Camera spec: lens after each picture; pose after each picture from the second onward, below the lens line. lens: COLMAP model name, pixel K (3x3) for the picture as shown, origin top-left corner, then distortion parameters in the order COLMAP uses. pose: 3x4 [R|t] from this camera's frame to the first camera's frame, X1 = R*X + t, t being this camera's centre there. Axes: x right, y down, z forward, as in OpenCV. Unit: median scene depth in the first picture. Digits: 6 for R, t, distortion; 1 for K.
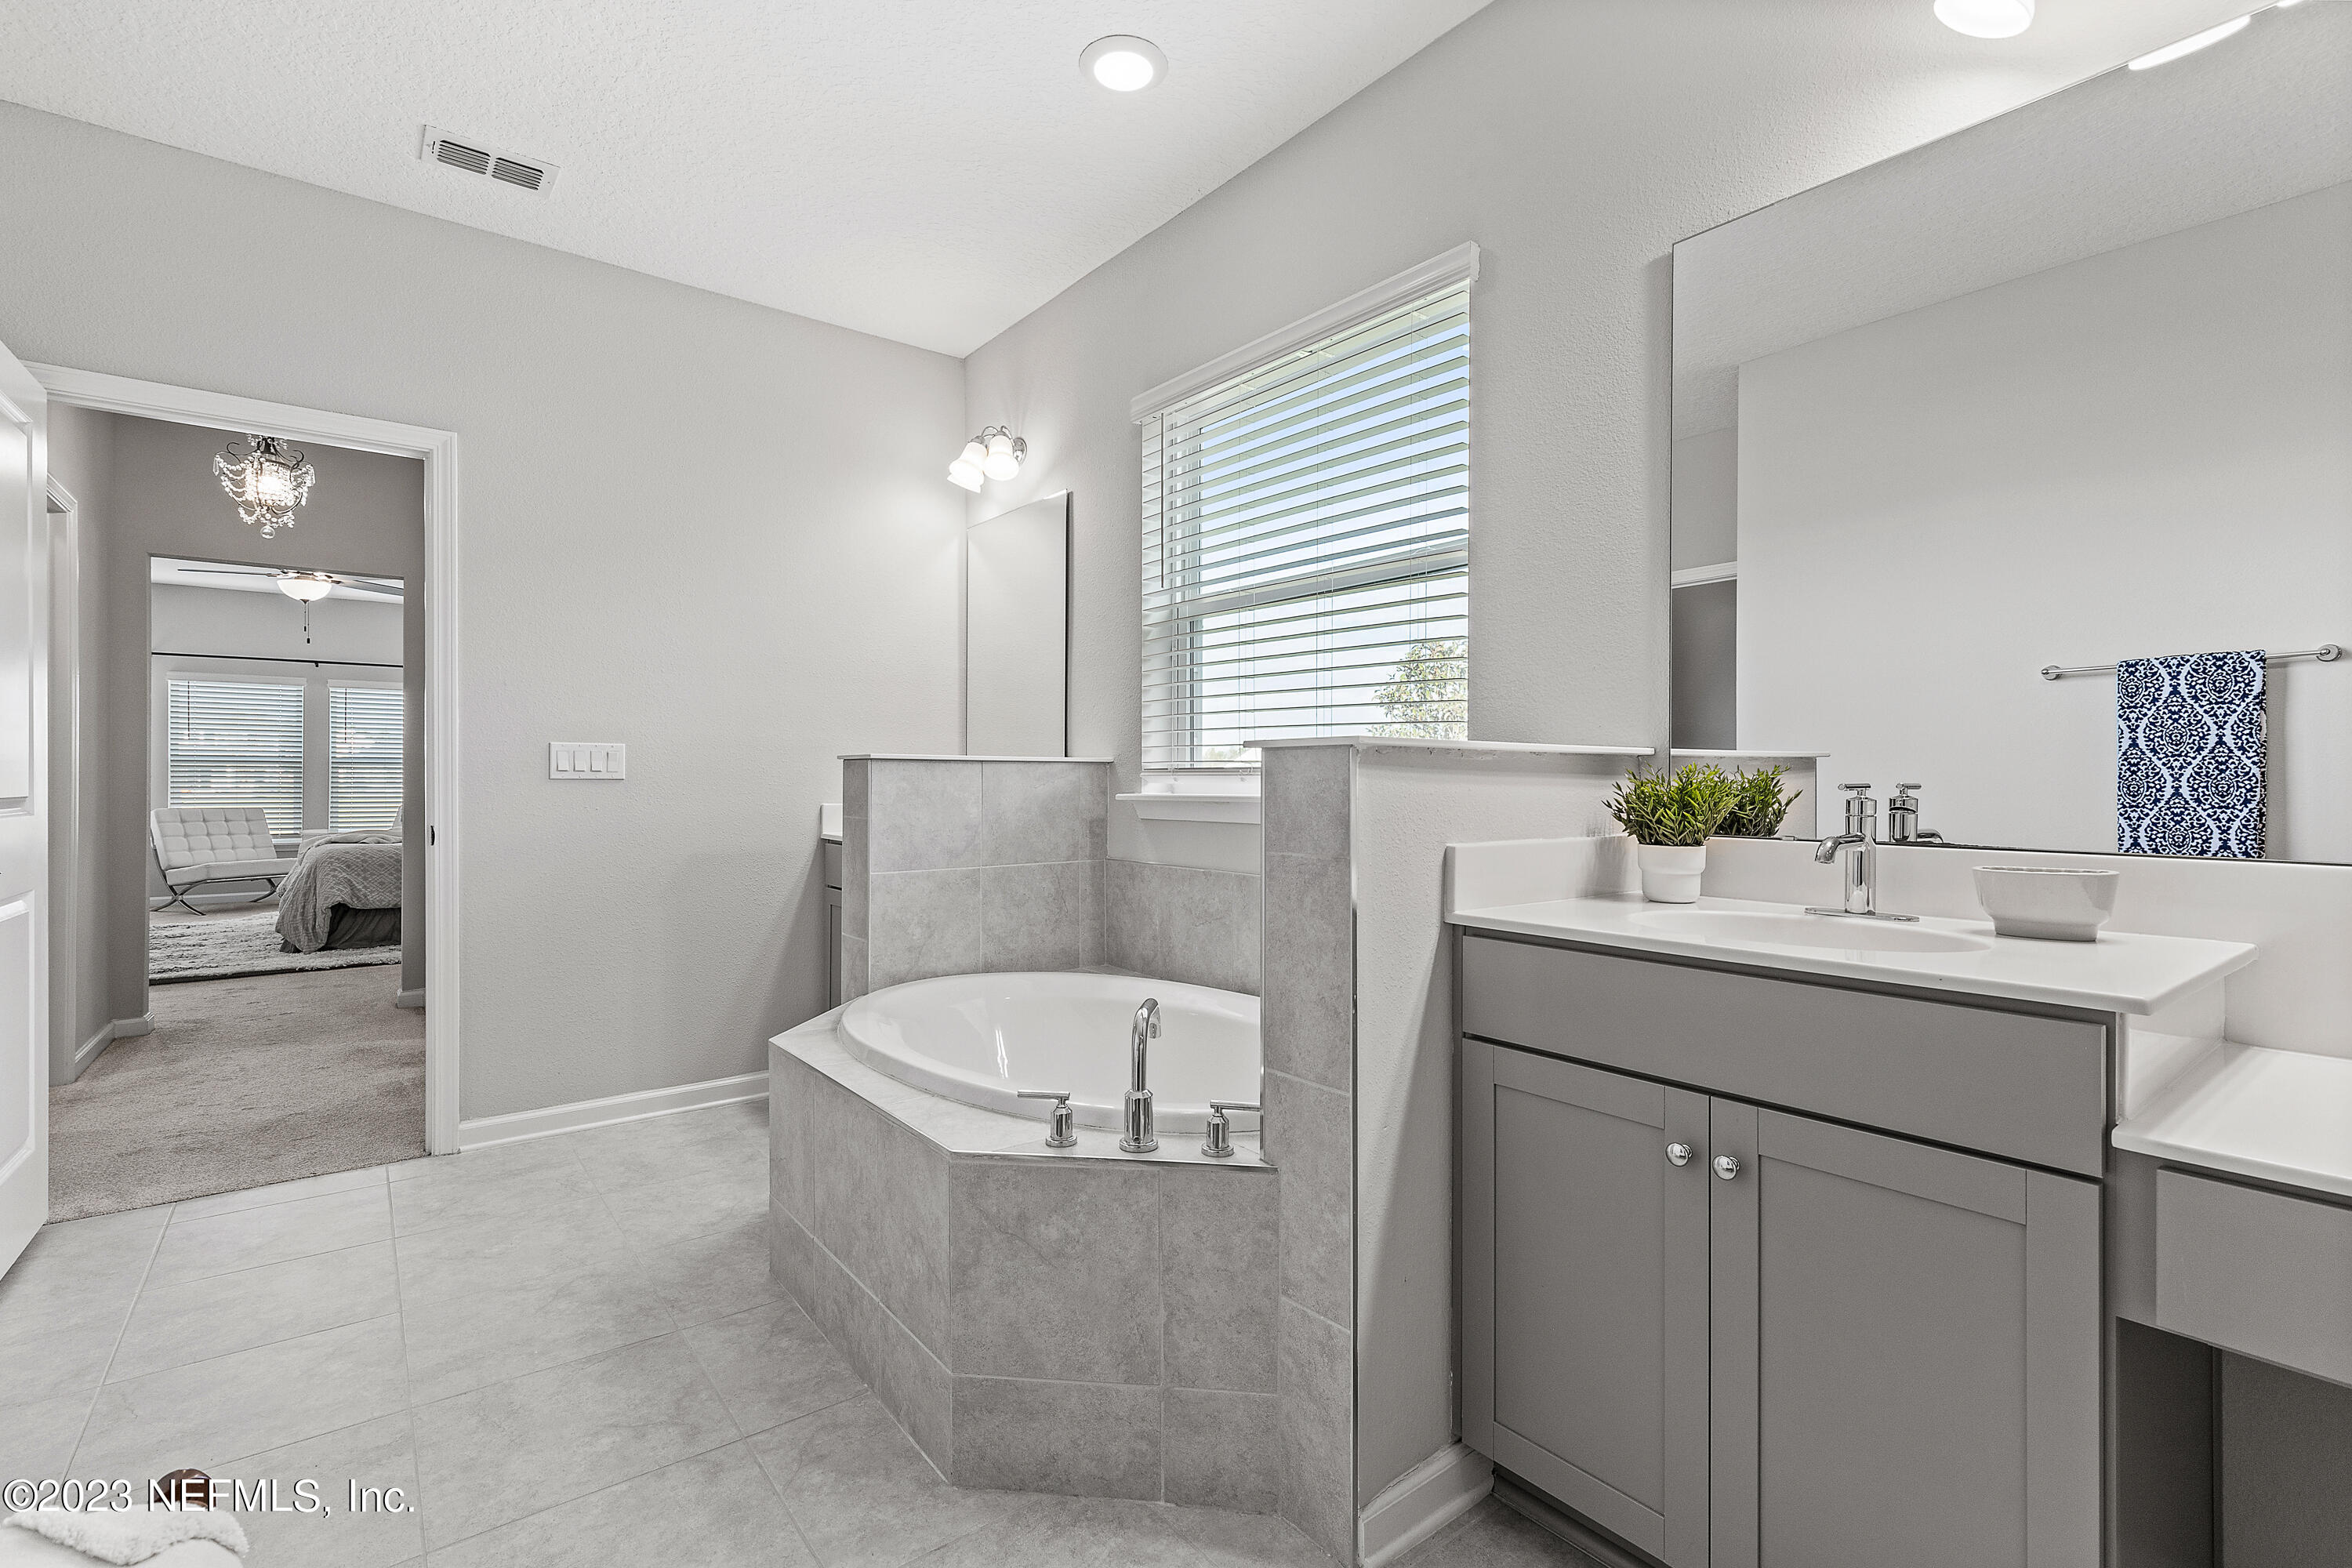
lens RADIAL K [[1071.5, 0, 1174.0], [0, 1071.5, 779.0], [0, 0, 1]] dist [0.004883, -0.000686]
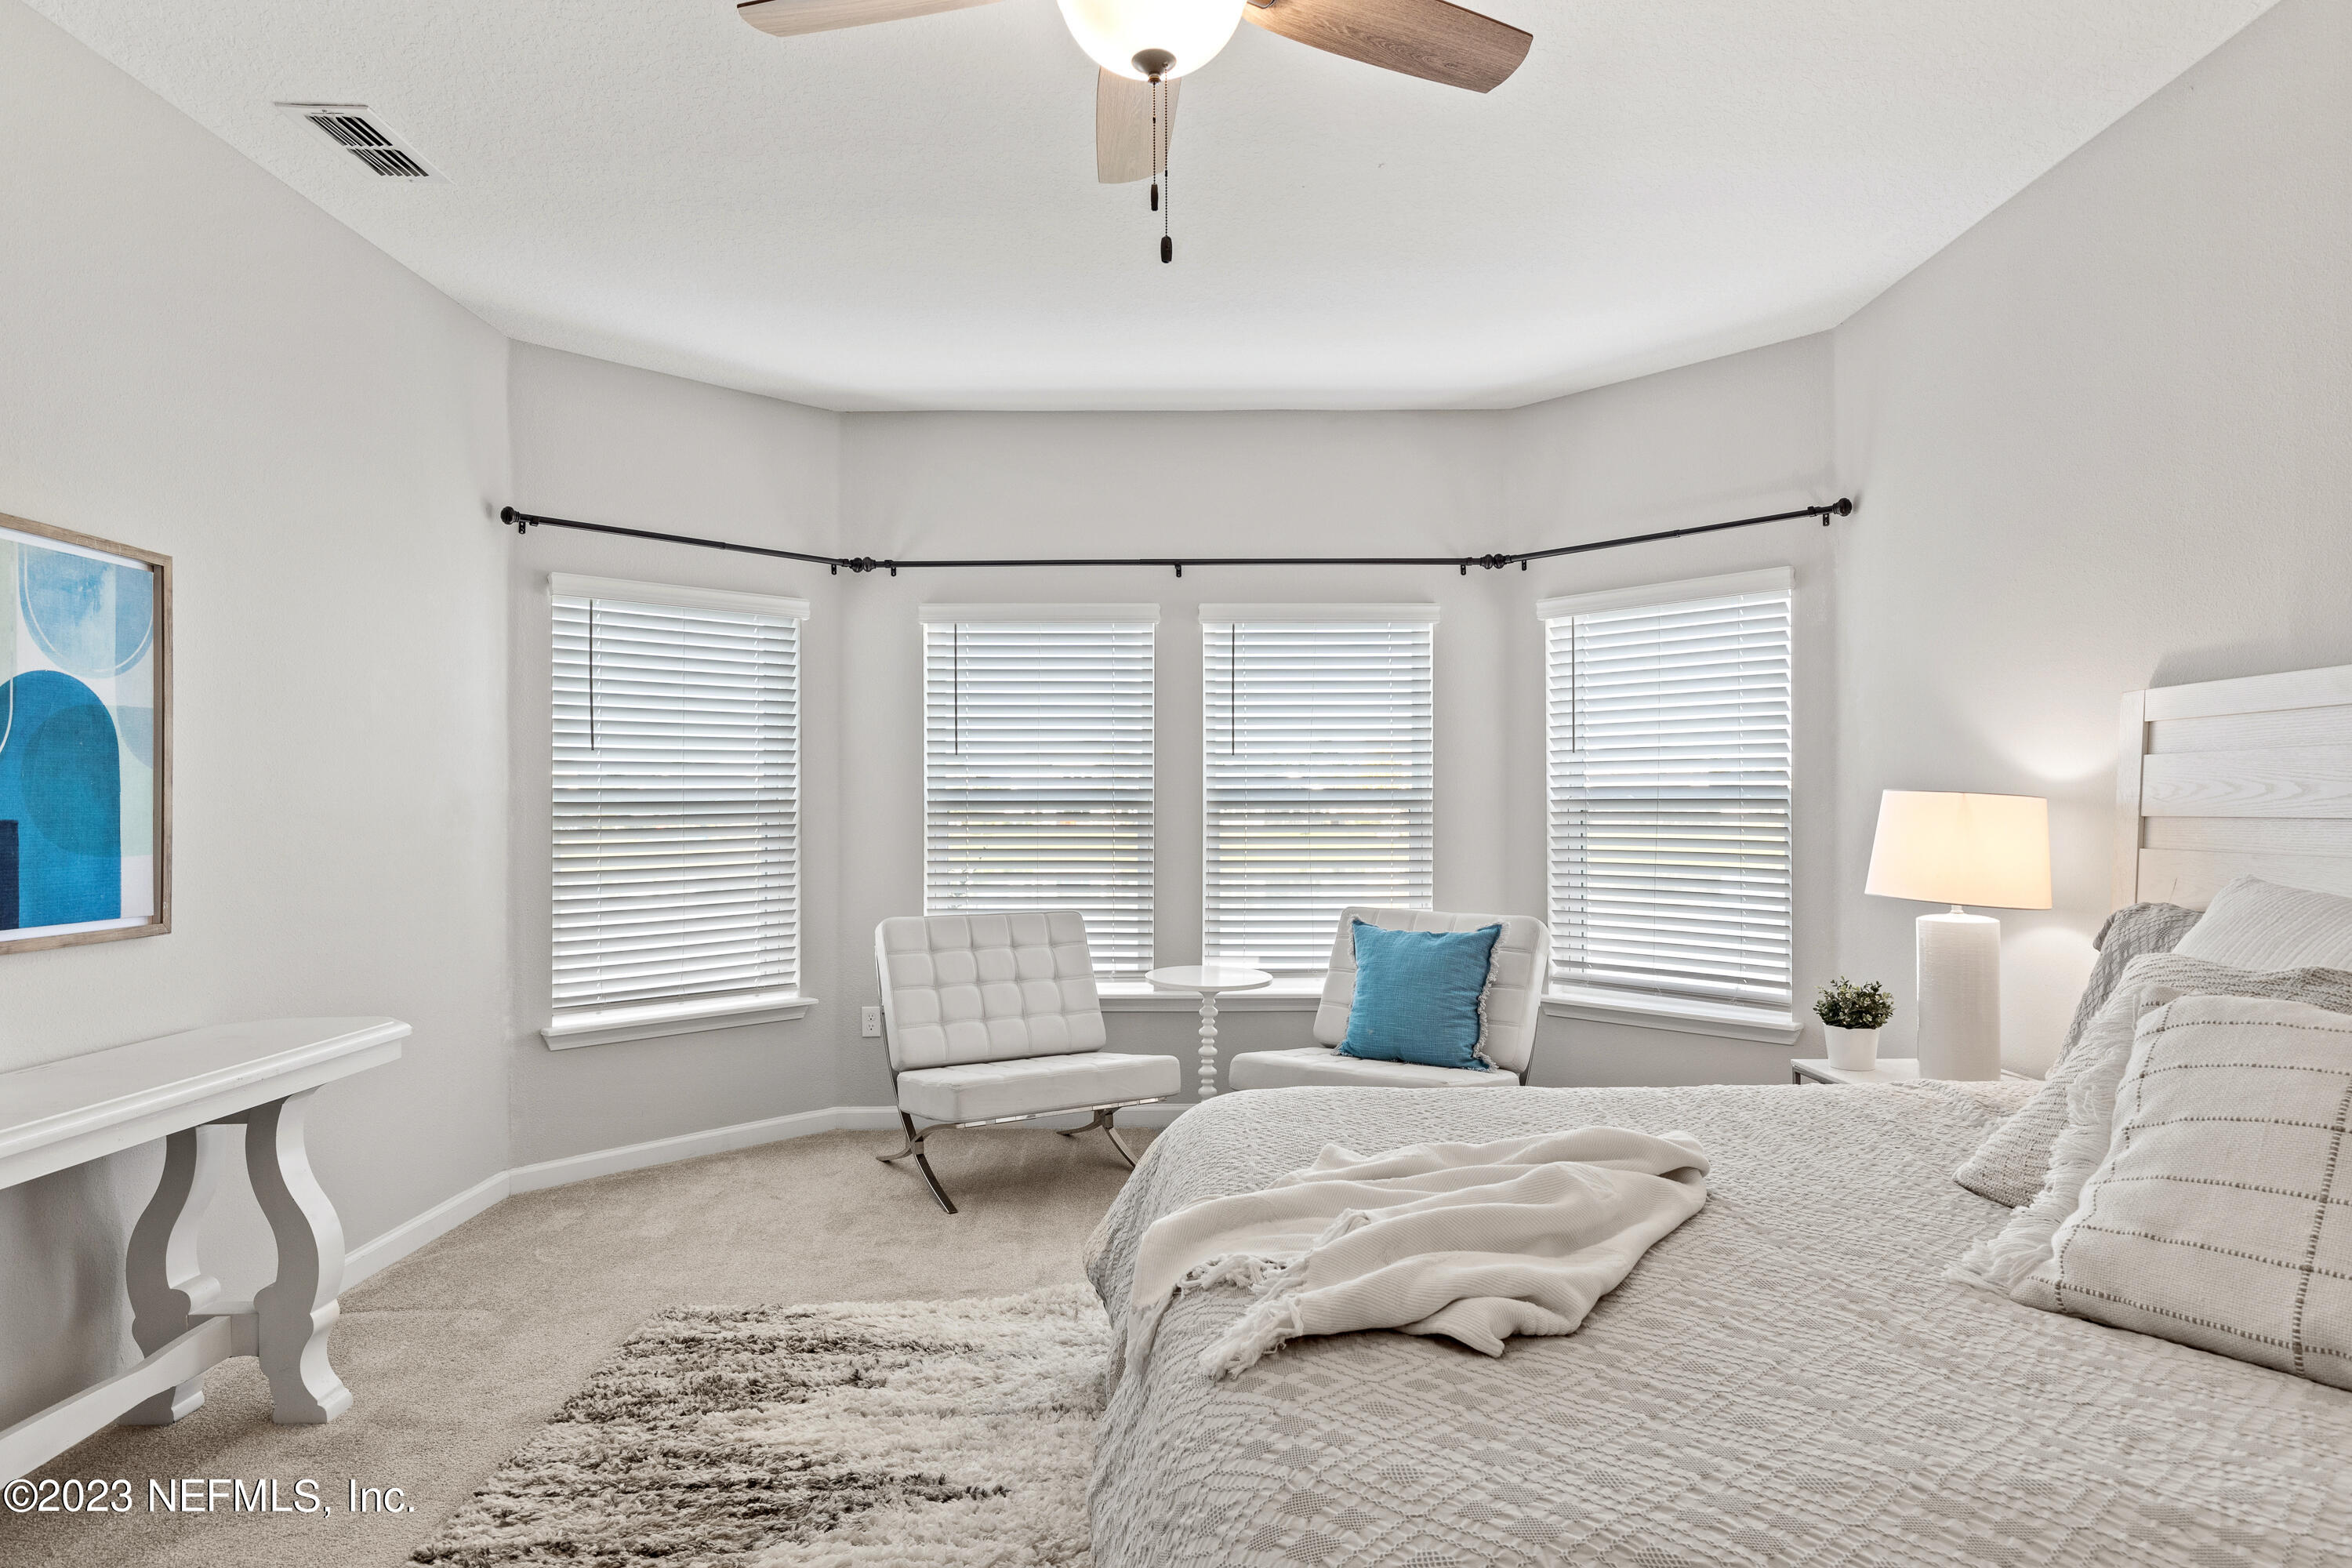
lens RADIAL K [[1294.6, 0, 1181.3], [0, 1294.6, 805.2], [0, 0, 1]] dist [0.006368, -0.002183]
pose [[0.788012, -0.004262, -0.615645, -0.520224], [0.005333, 0.999986, -0.000097, -0.015700], [0.615637, -0.003207, 0.788024, 0.644472]]
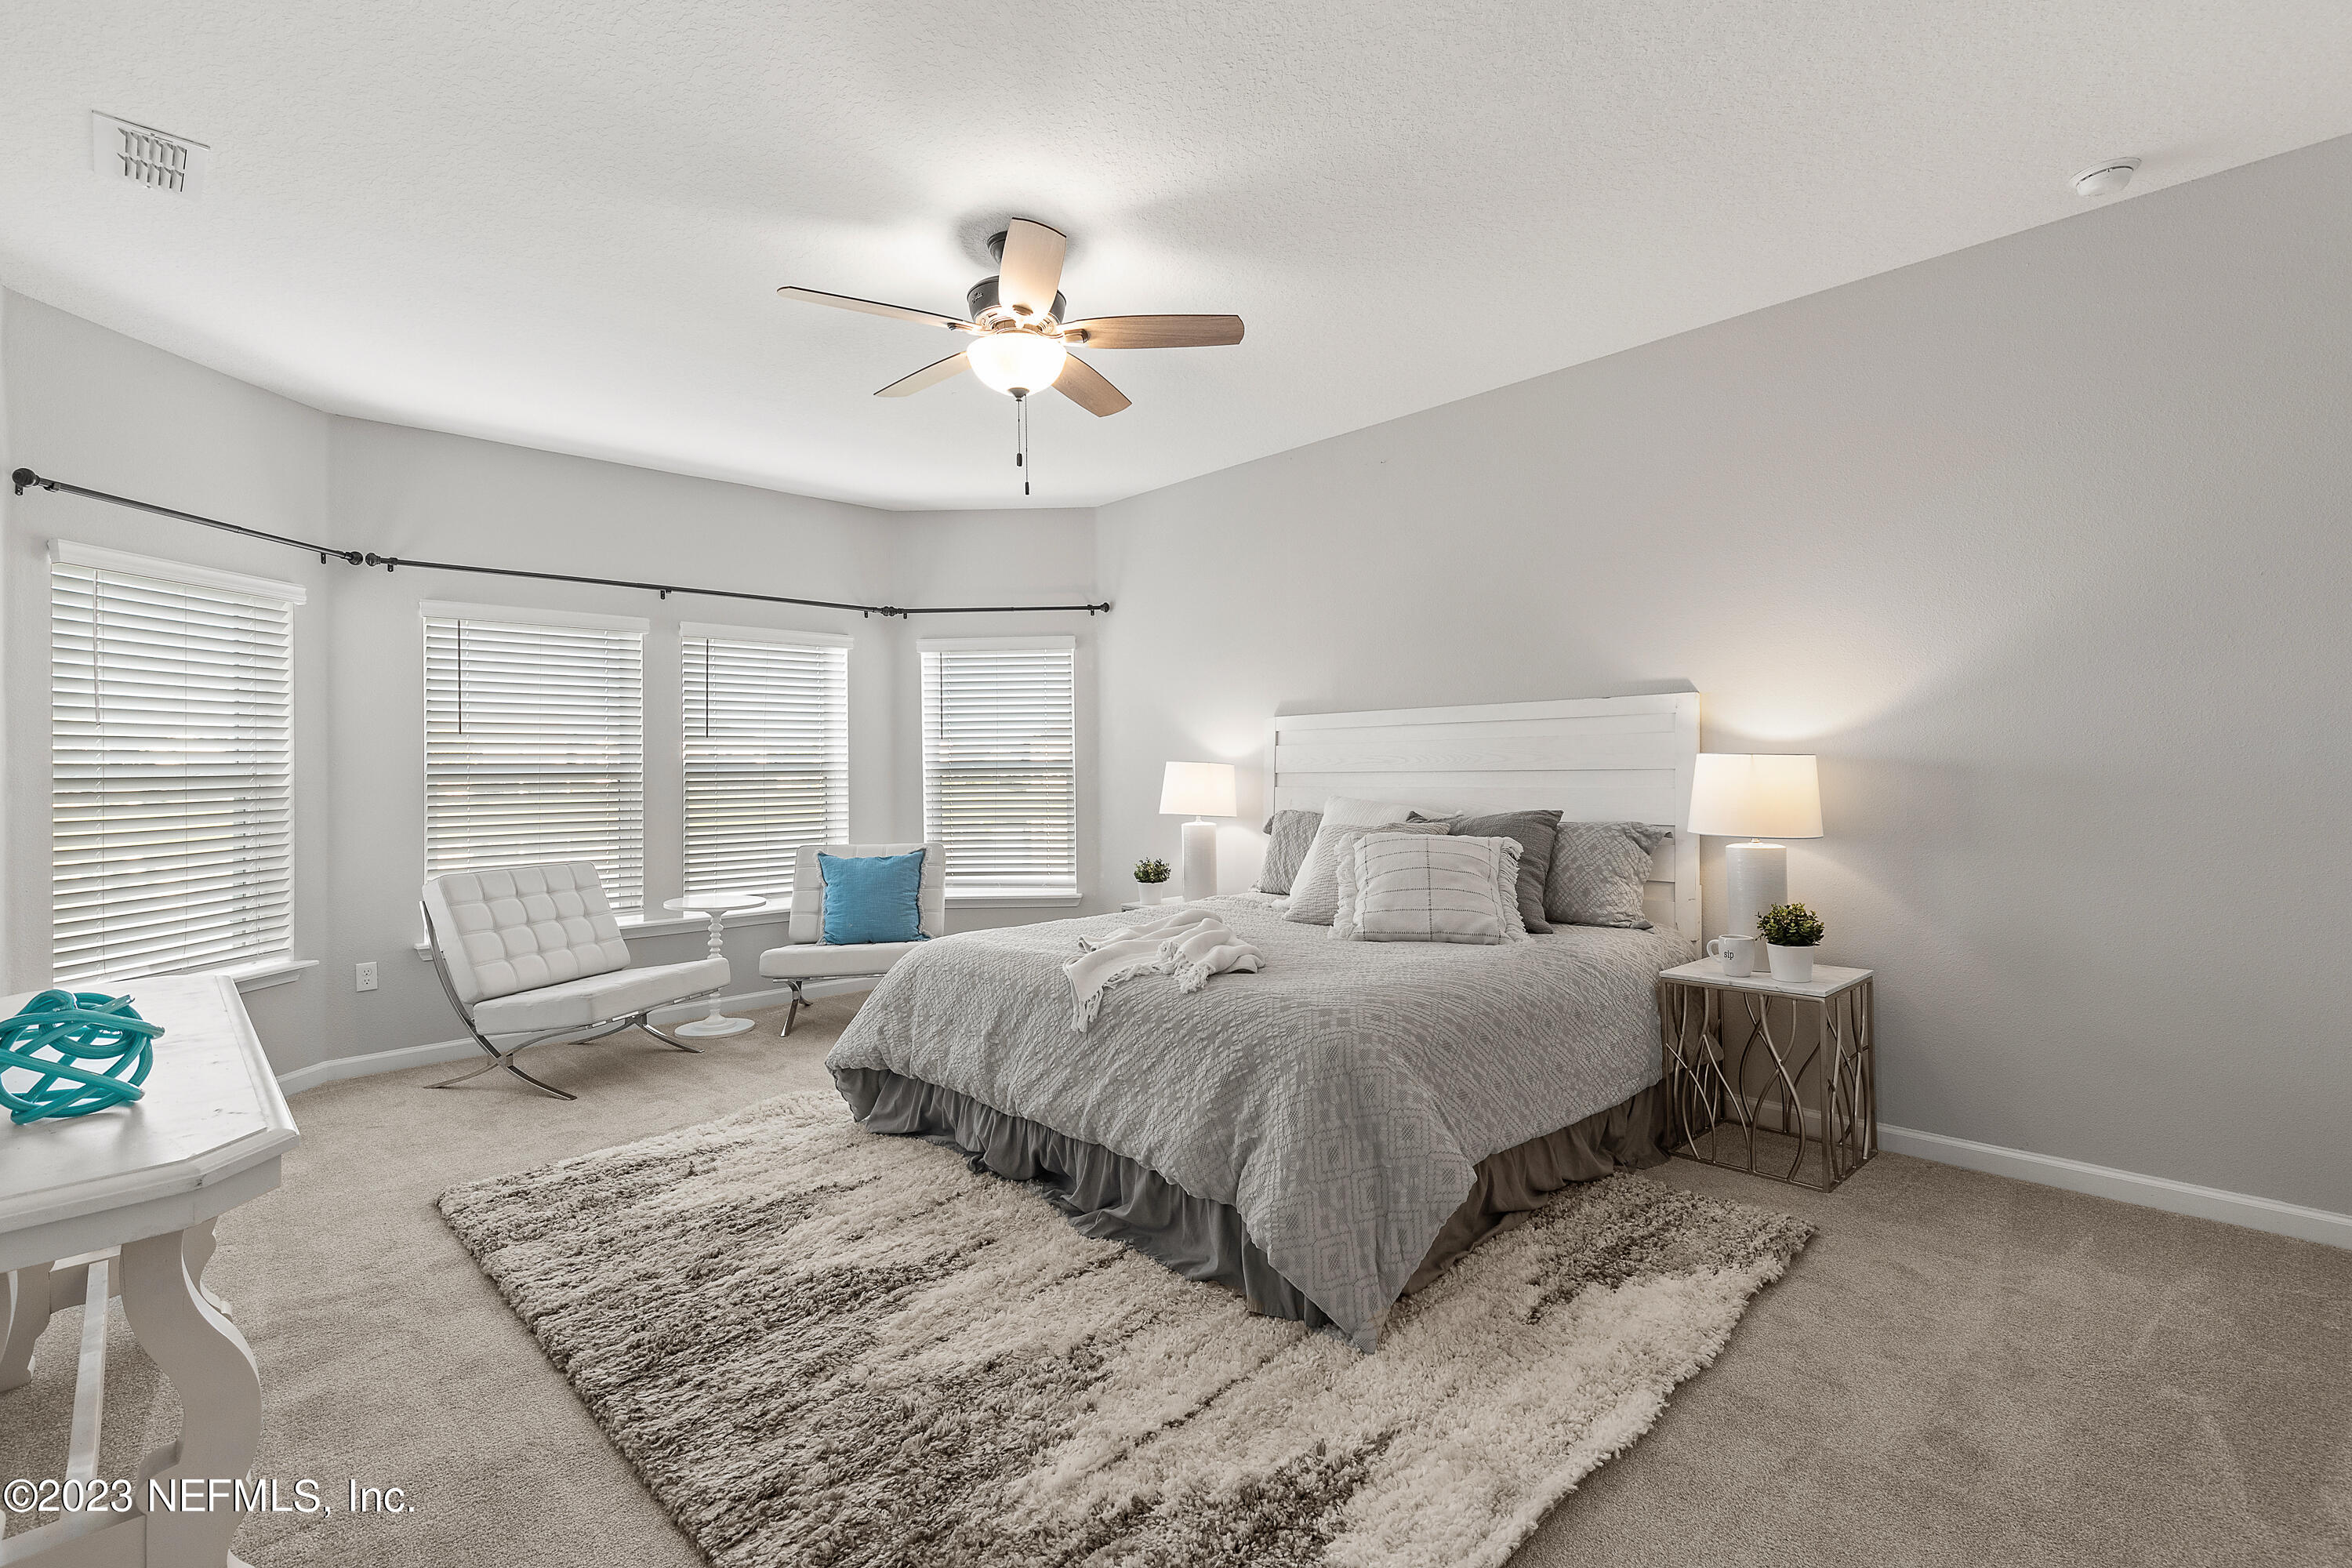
lens RADIAL K [[1071.5, 0, 1174.0], [0, 1071.5, 779.0], [0, 0, 1]] dist [0.004883, -0.000686]
pose [[0.994999, -0.016931, 0.098438, -0.637217], [0.015984, 0.999818, 0.010398, -0.015493], [-0.098596, -0.008773, 0.995089, 0.465320]]
